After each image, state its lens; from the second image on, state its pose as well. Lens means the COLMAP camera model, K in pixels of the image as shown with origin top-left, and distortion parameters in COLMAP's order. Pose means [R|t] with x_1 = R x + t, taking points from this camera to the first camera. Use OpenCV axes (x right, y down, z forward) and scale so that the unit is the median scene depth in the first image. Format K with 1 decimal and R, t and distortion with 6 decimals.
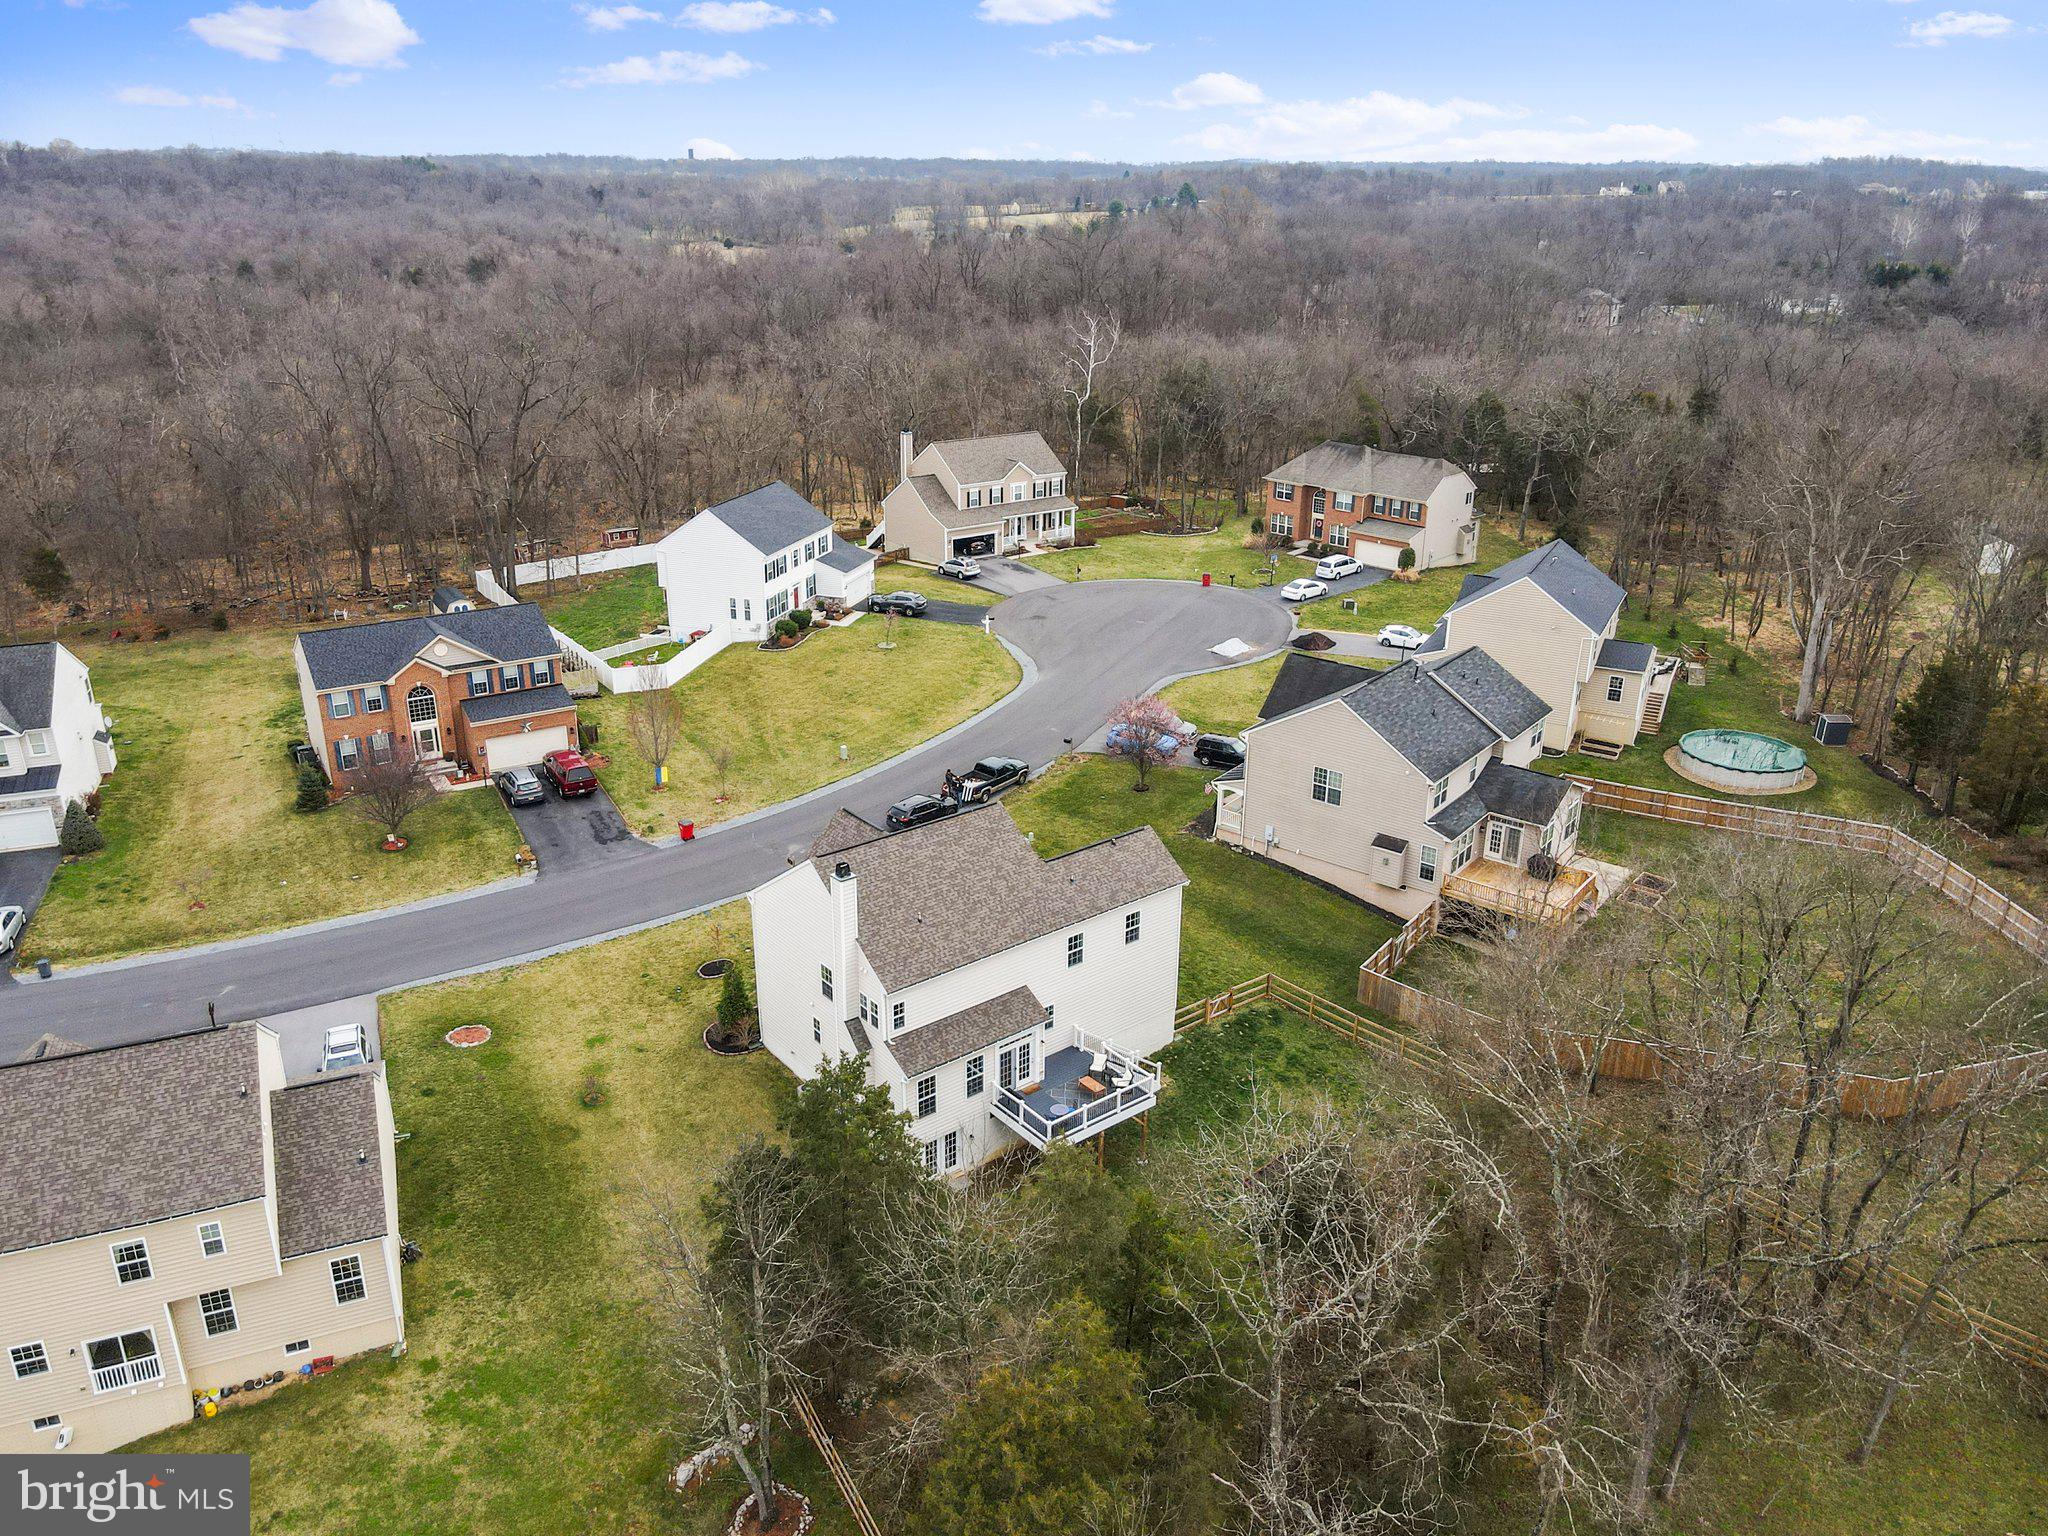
lens RADIAL K [[1501.0, 0, 1025.3], [0, 1501.0, 773.3], [0, 0, 1]] dist [-0.000858, 0.039682]
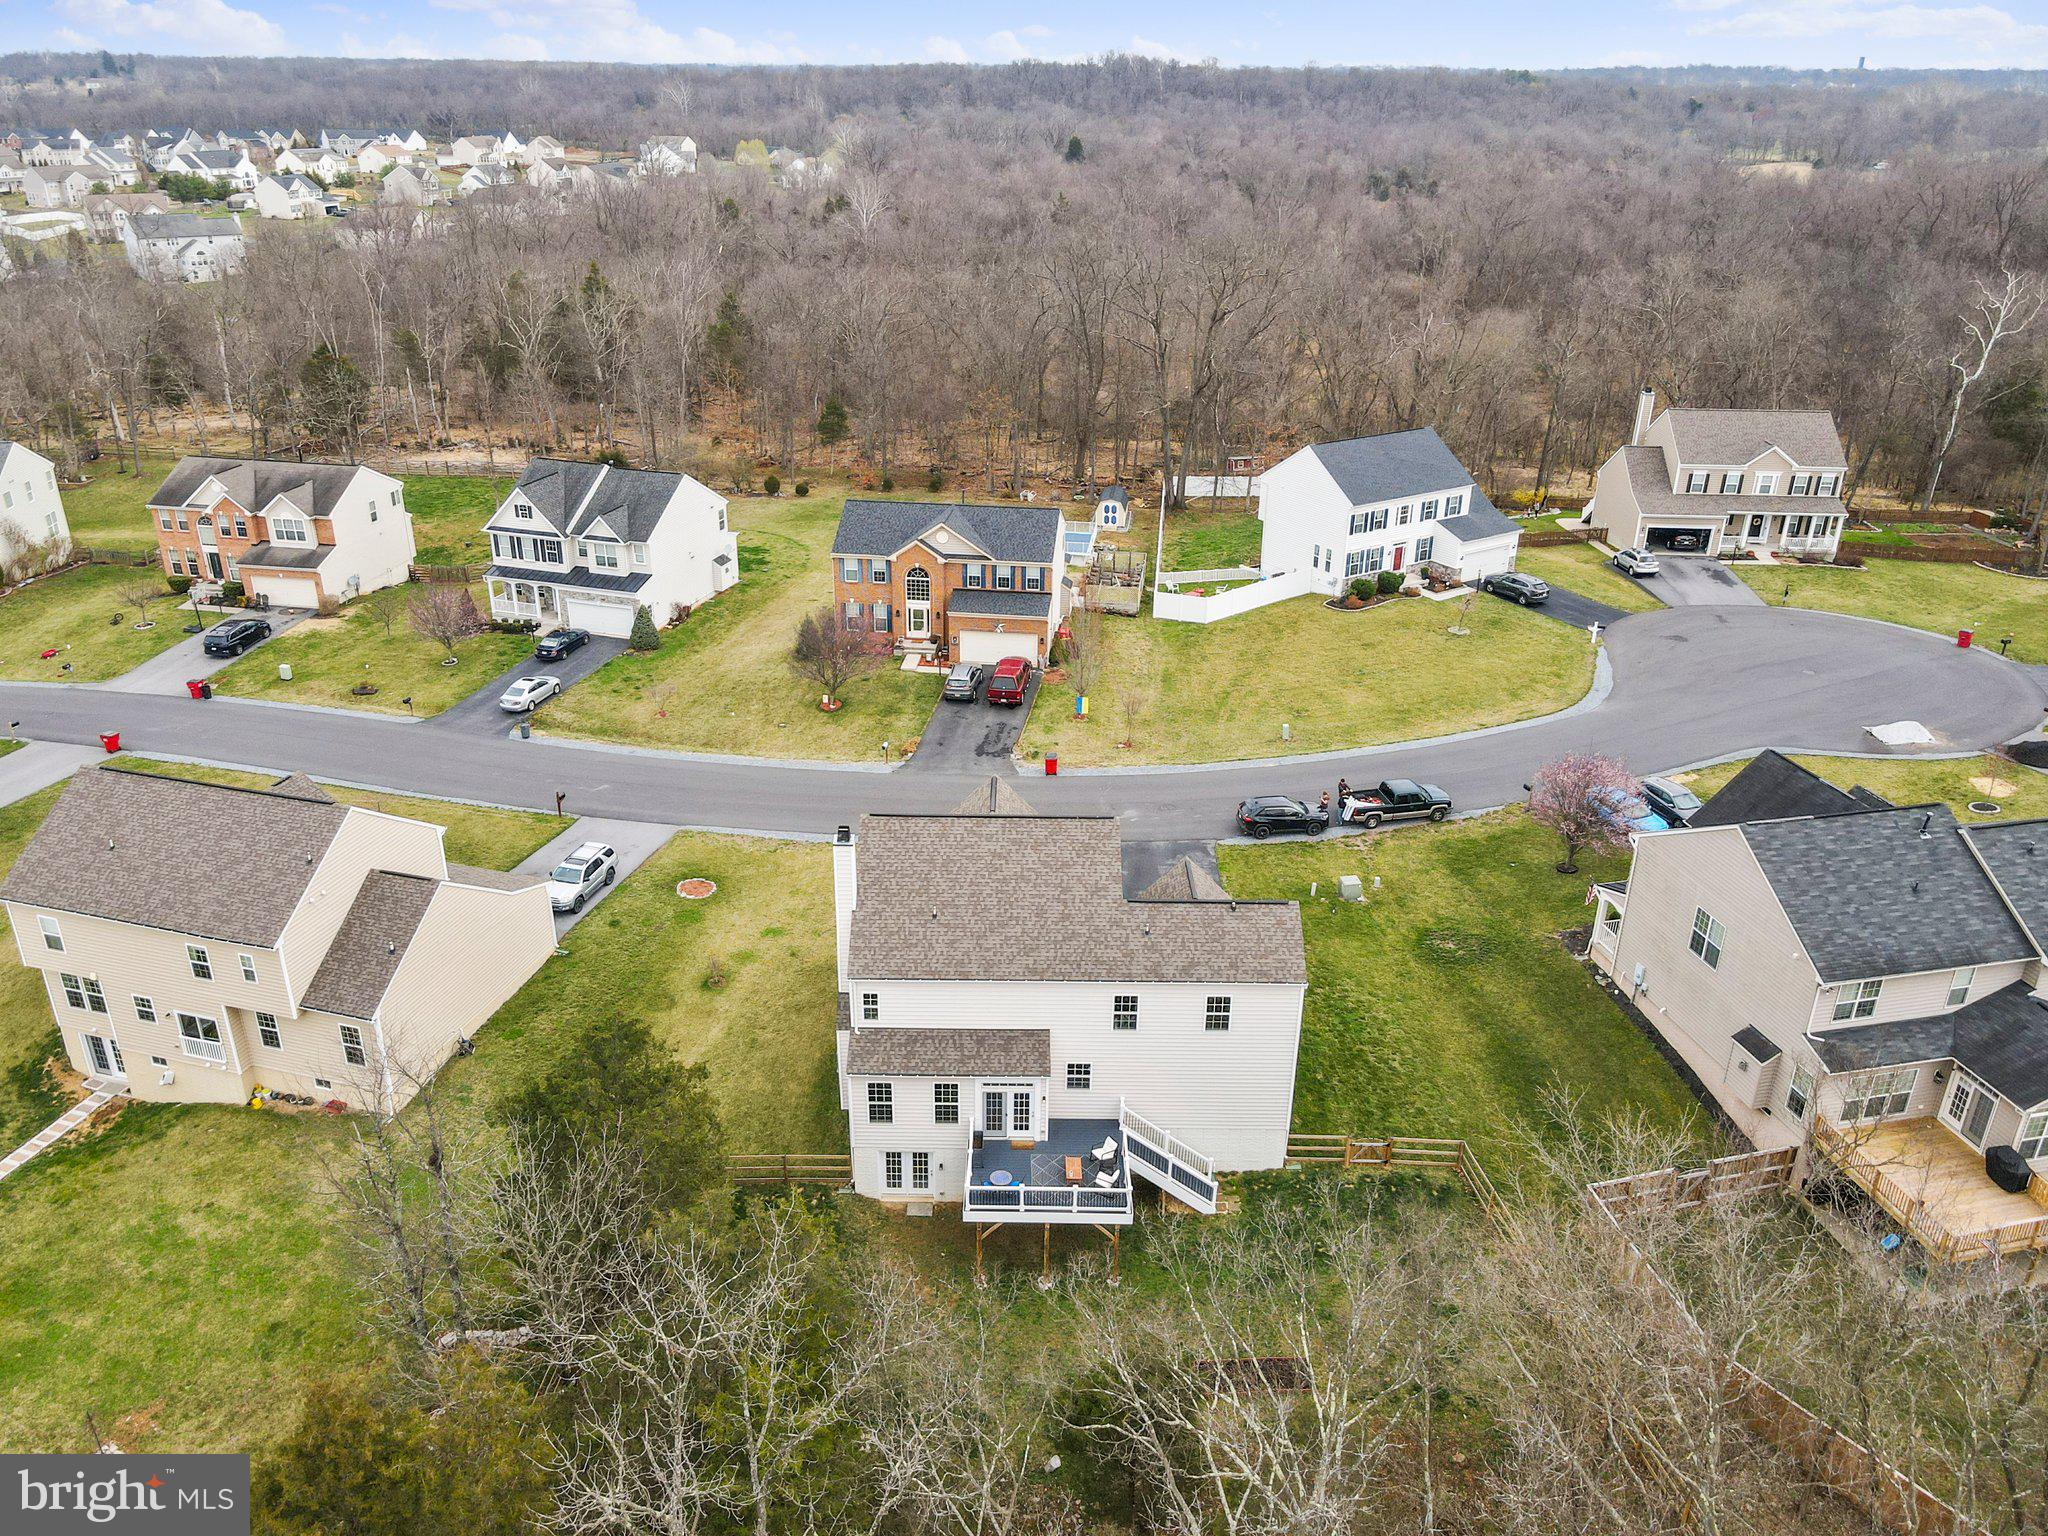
lens RADIAL K [[1501.0, 0, 1025.3], [0, 1501.0, 773.3], [0, 0, 1]] dist [-0.000858, 0.039682]
pose [[0.780979, 0.267880, -0.564191, 0.285924], [-0.240623, 0.962666, 0.123996, -0.067447], [0.576344, 0.038919, 0.816280, 0.189869]]
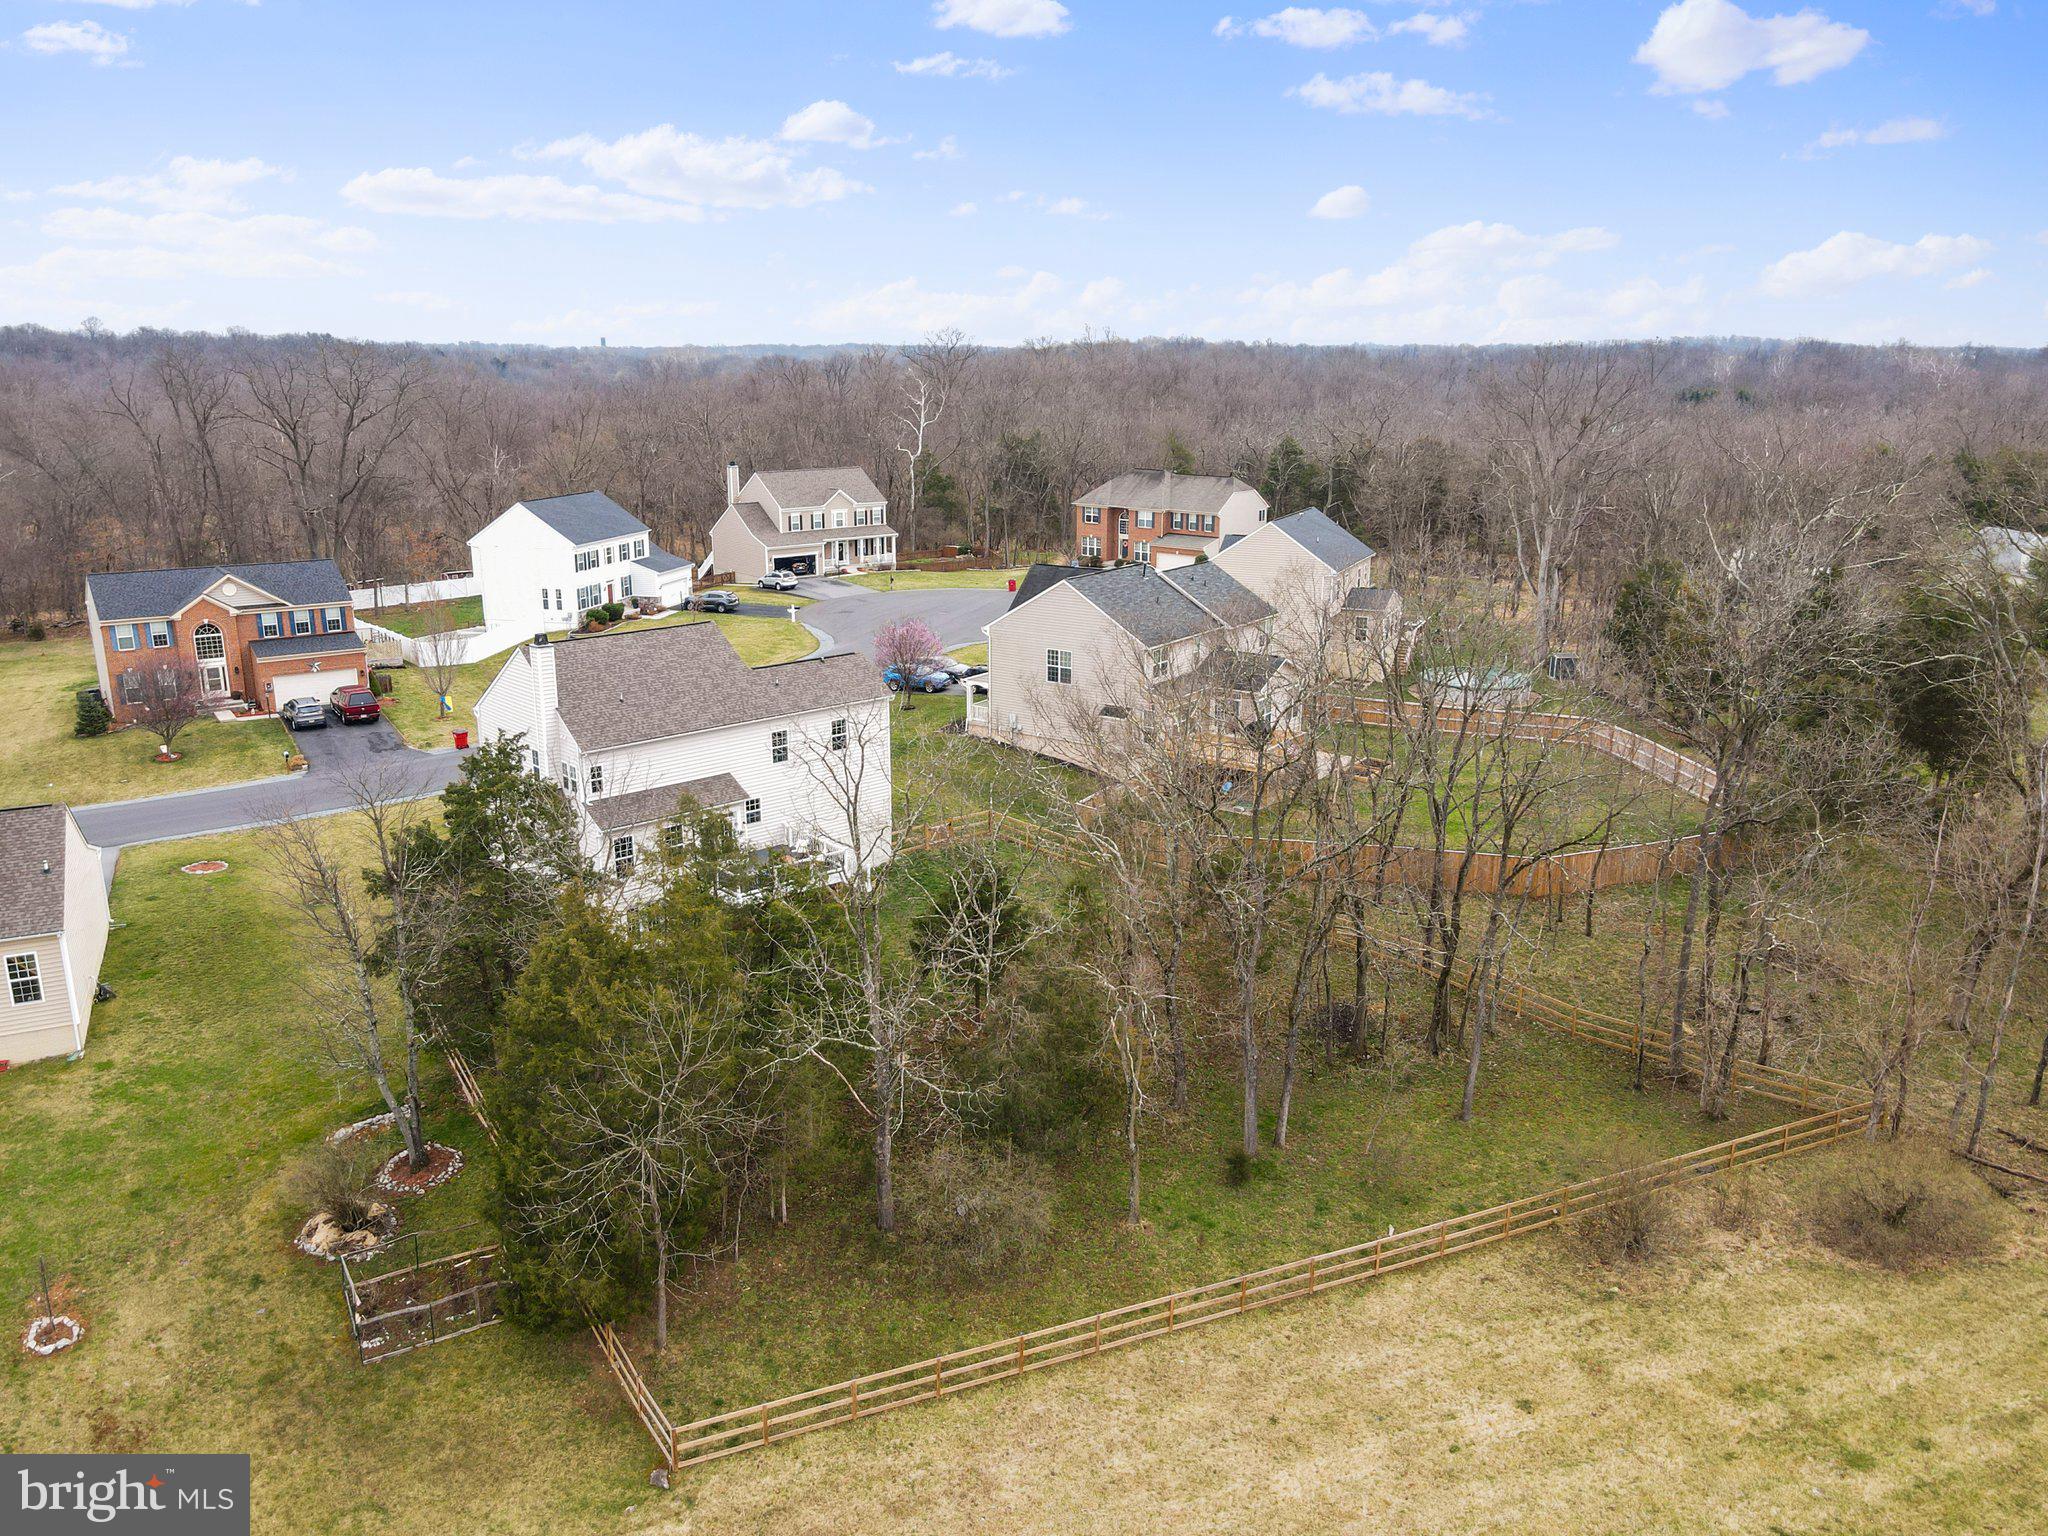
lens RADIAL K [[1505.5, 0, 1011.6], [0, 1505.5, 770.4], [0, 0, 1]] dist [0.033255, -0.002629]
pose [[0.998744, -0.021965, 0.045034, 0.100971], [0.027056, 0.992908, -0.115764, 0.177775], [-0.042172, 0.116837, 0.992255, -0.050803]]
